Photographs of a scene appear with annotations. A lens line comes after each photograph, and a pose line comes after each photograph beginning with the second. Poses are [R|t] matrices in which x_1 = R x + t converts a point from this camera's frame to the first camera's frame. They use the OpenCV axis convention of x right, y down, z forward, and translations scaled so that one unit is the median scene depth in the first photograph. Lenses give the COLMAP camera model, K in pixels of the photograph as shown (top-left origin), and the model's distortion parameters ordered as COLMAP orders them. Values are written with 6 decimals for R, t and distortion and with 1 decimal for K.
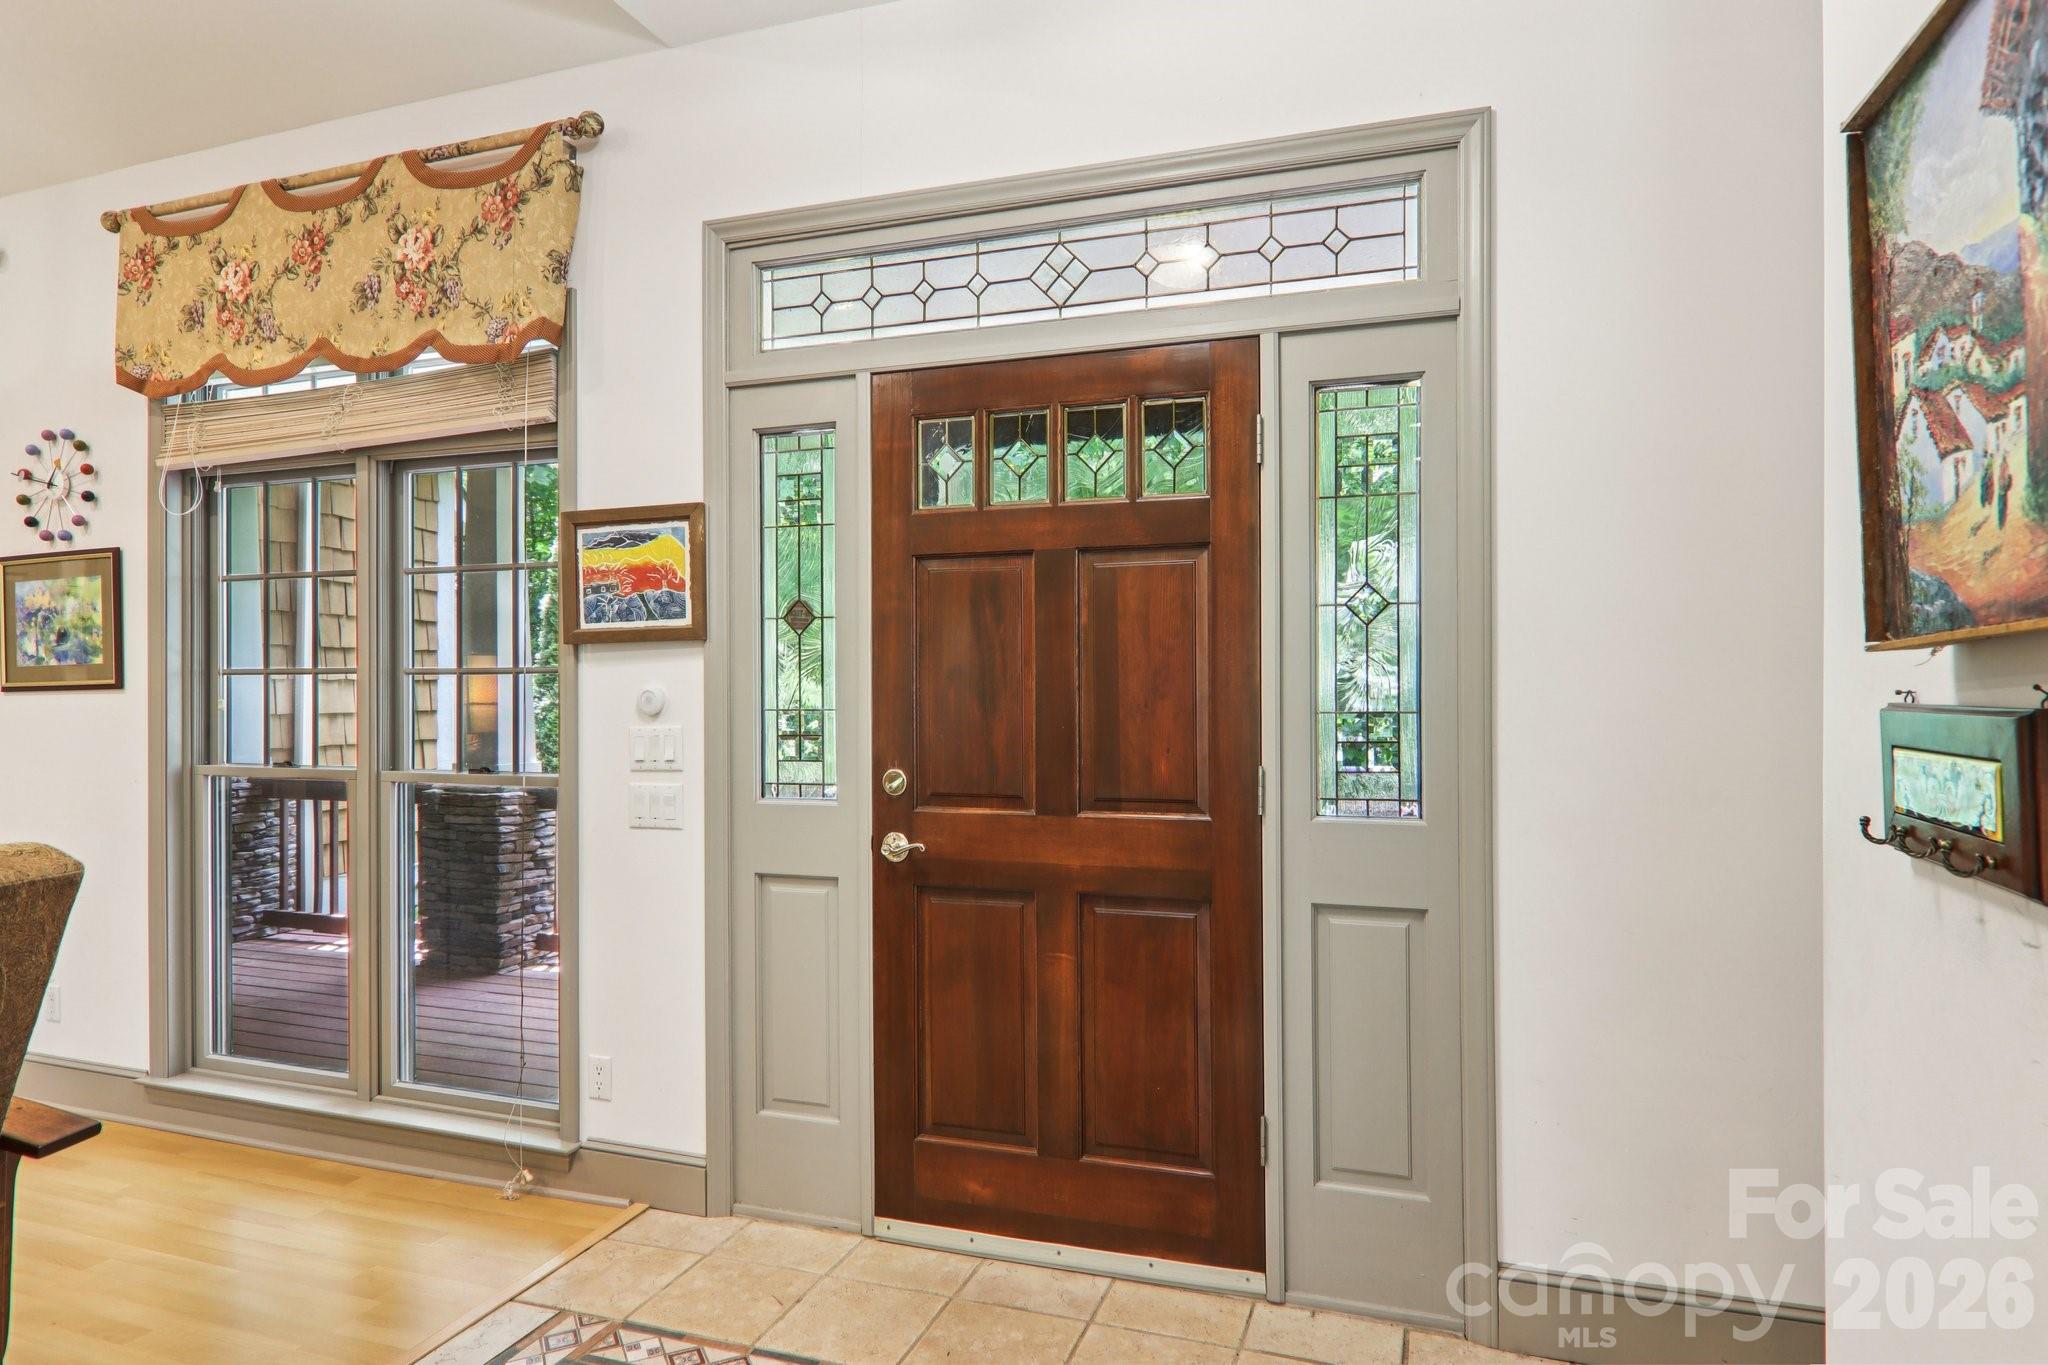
lens RADIAL K [[1255.2, 0, 1024.0], [0, 1255.2, 682.5], [0, 0, 1]] dist [0.001878, -0.001593]
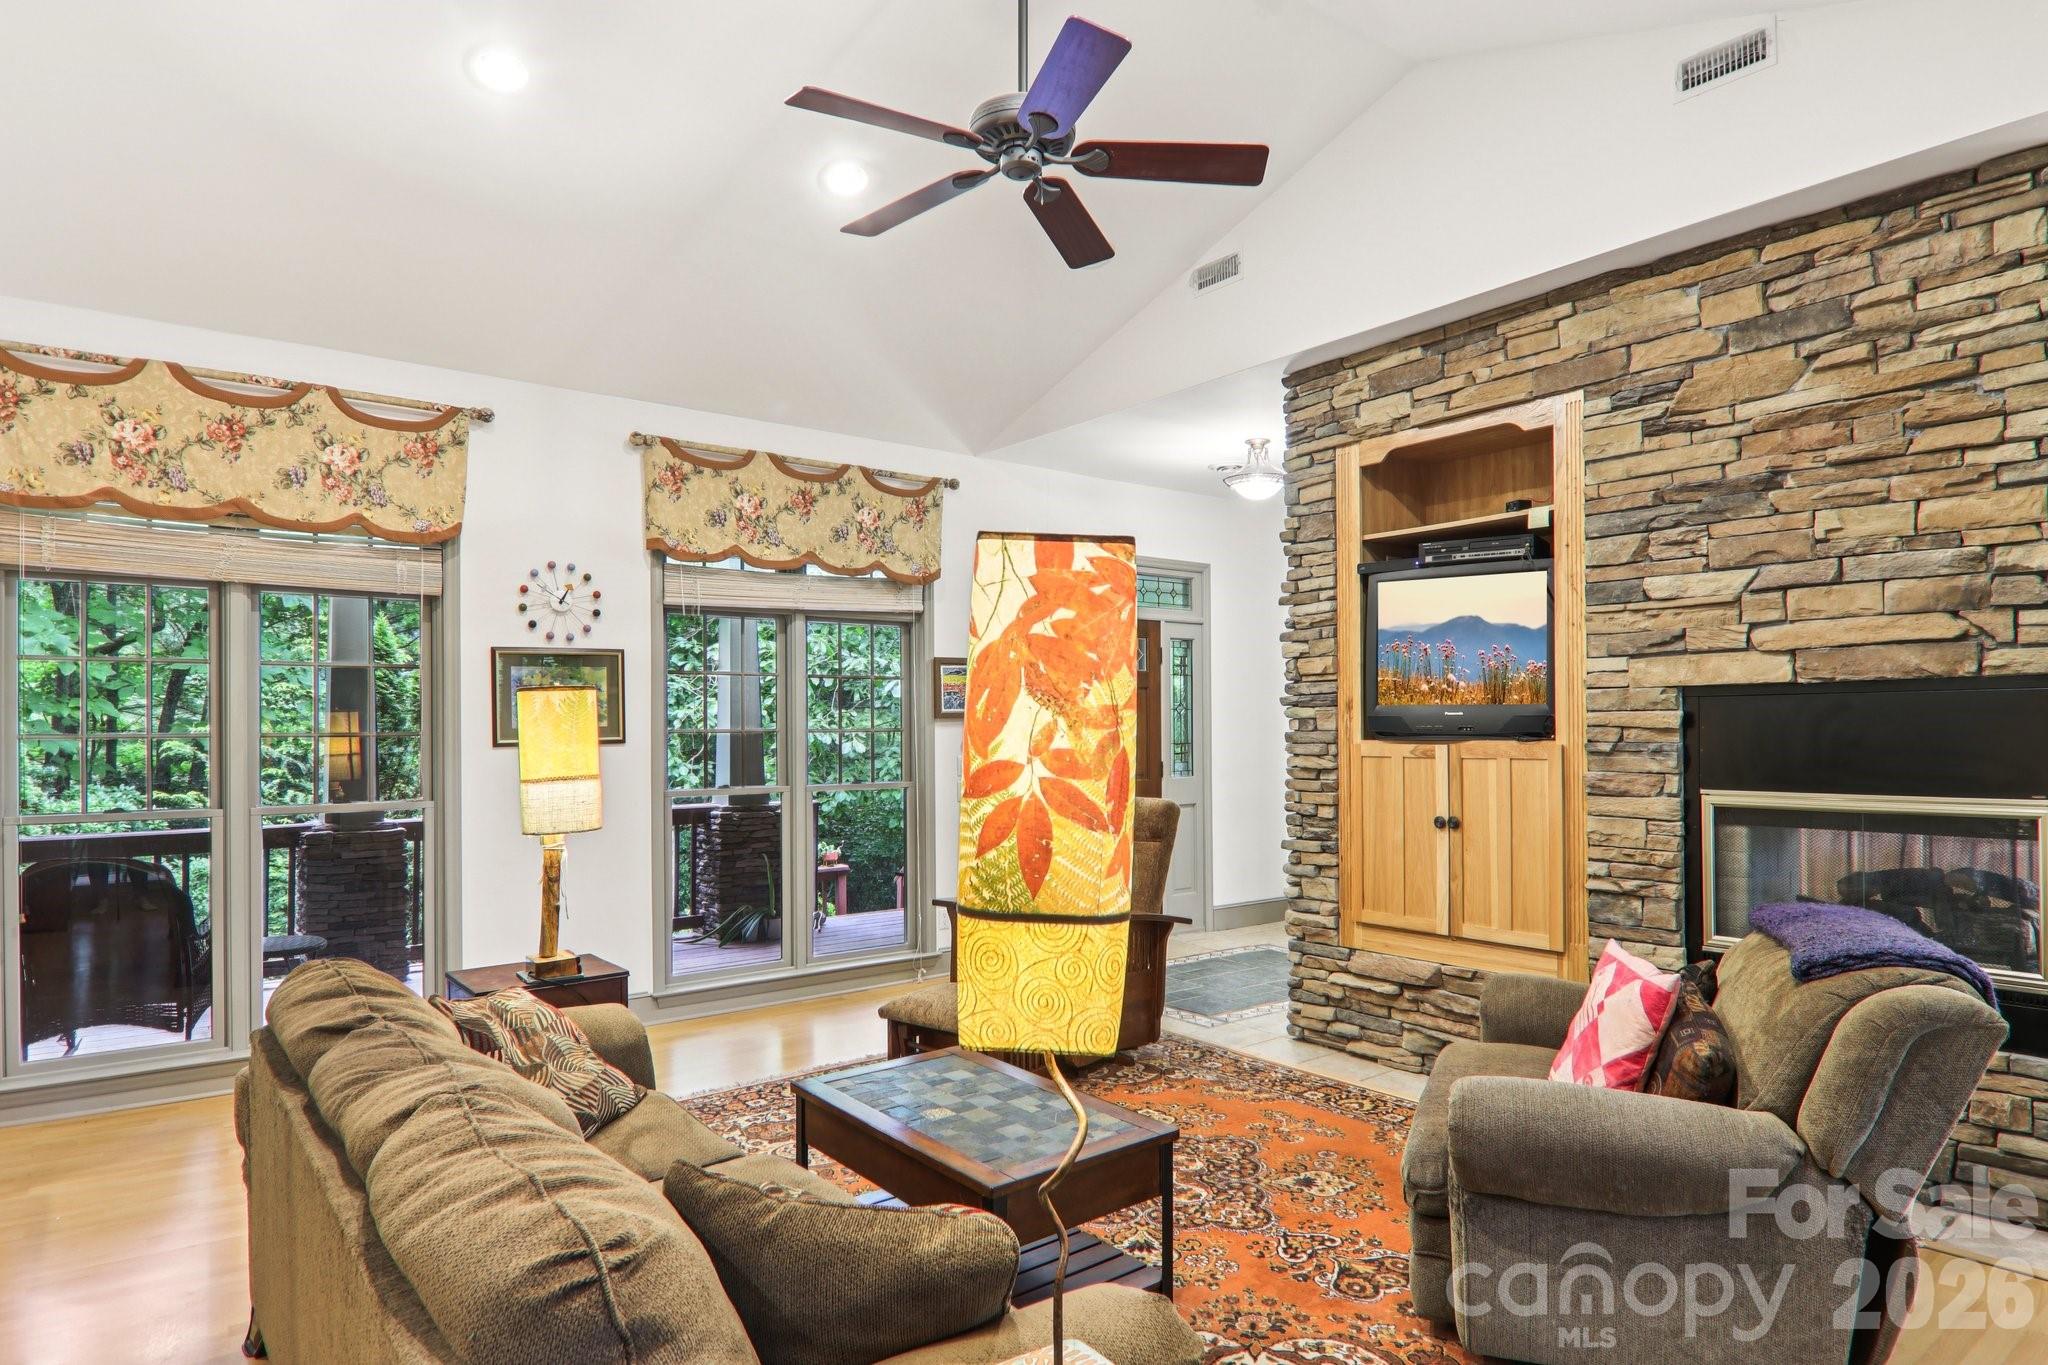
lens RADIAL K [[1159.4, 0, 1021.6], [0, 1159.4, 723.6], [0, 0, 1]] dist [0.002480, -0.018165]
pose [[0.523868, 0.001590, 0.851798, -2.068222], [0.004315, 0.999980, -0.004520, -0.012727], [-0.851789, 0.006043, 0.523851, -0.174737]]
